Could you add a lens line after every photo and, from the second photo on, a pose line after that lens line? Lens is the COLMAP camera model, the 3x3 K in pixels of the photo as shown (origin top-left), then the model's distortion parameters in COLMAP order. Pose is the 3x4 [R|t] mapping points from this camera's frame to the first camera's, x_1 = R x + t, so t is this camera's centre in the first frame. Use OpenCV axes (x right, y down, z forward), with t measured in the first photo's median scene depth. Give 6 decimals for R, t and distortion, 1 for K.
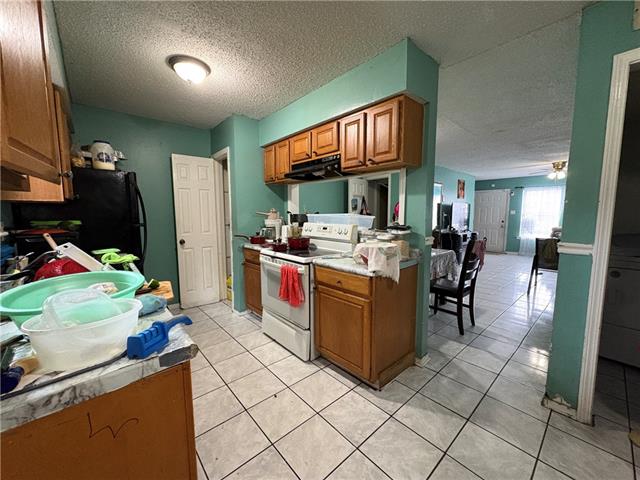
lens RADIAL K [[253.0, 0, 318.5], [0, 253.0, 238.9], [0, 0, 1]] dist [-0.000641, 0.000710]
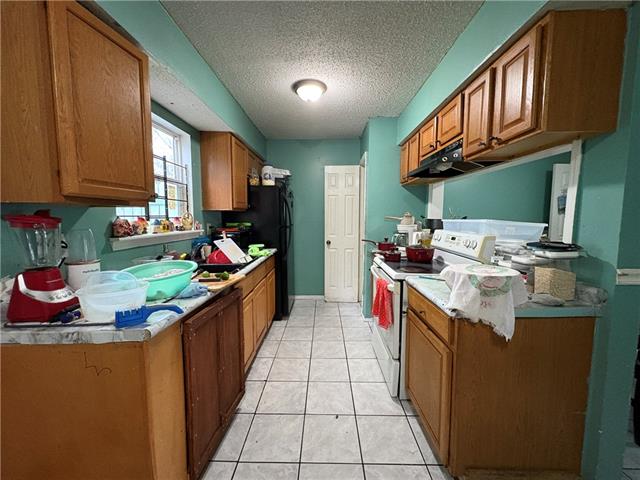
lens RADIAL K [[253.0, 0, 319.3], [0, 253.0, 239.1], [0, 0, 1]] dist [-0.000641, 0.000710]
pose [[0.739053, 0.061606, -0.670824, 0.299606], [-0.066934, 0.997597, 0.017874, -0.033084], [0.670313, 0.031691, 0.741401, 0.205633]]
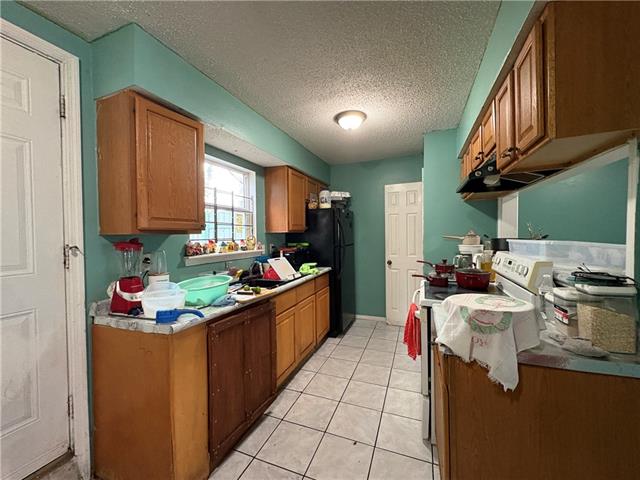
lens RADIAL K [[253.0, 0, 319.8], [0, 253.0, 239.0], [0, 0, 1]] dist [-0.000641, 0.000710]
pose [[0.458336, 0.010526, -0.888717, 0.470359], [-0.072508, 0.997040, -0.025586, -0.062532], [0.885817, 0.076166, 0.457742, 0.344532]]
